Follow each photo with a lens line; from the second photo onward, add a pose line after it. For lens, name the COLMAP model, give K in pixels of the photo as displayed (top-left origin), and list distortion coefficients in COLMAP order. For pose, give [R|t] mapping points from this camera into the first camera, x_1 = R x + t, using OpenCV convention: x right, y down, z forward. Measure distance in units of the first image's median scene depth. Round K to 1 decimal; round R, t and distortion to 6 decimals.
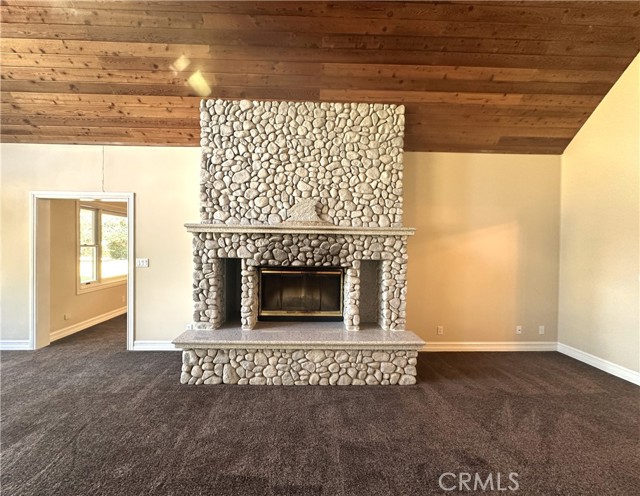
lens RADIAL K [[251.5, 0, 317.9], [0, 251.5, 249.5], [0, 0, 1]] dist [0.000389, -0.000047]
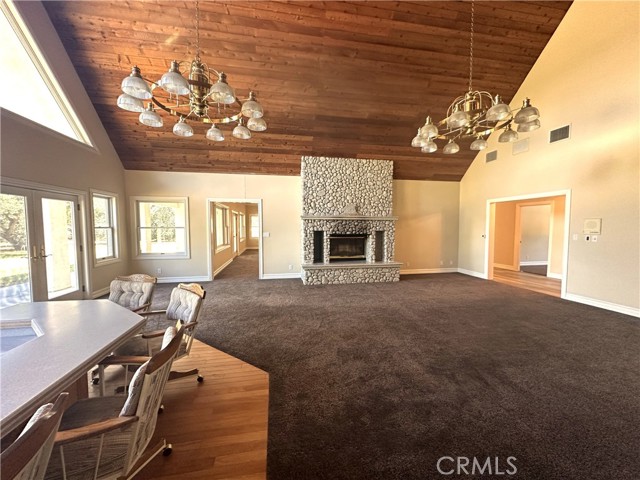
lens RADIAL K [[261.3, 0, 319.6], [0, 261.3, 240.3], [0, 0, 1]] dist [0.007519, 0.000115]
pose [[0.987753, -0.020532, 0.154668, -0.671396], [0.014146, 0.999006, 0.042271, 0.018110], [-0.155382, -0.039565, 0.987062, -1.210713]]
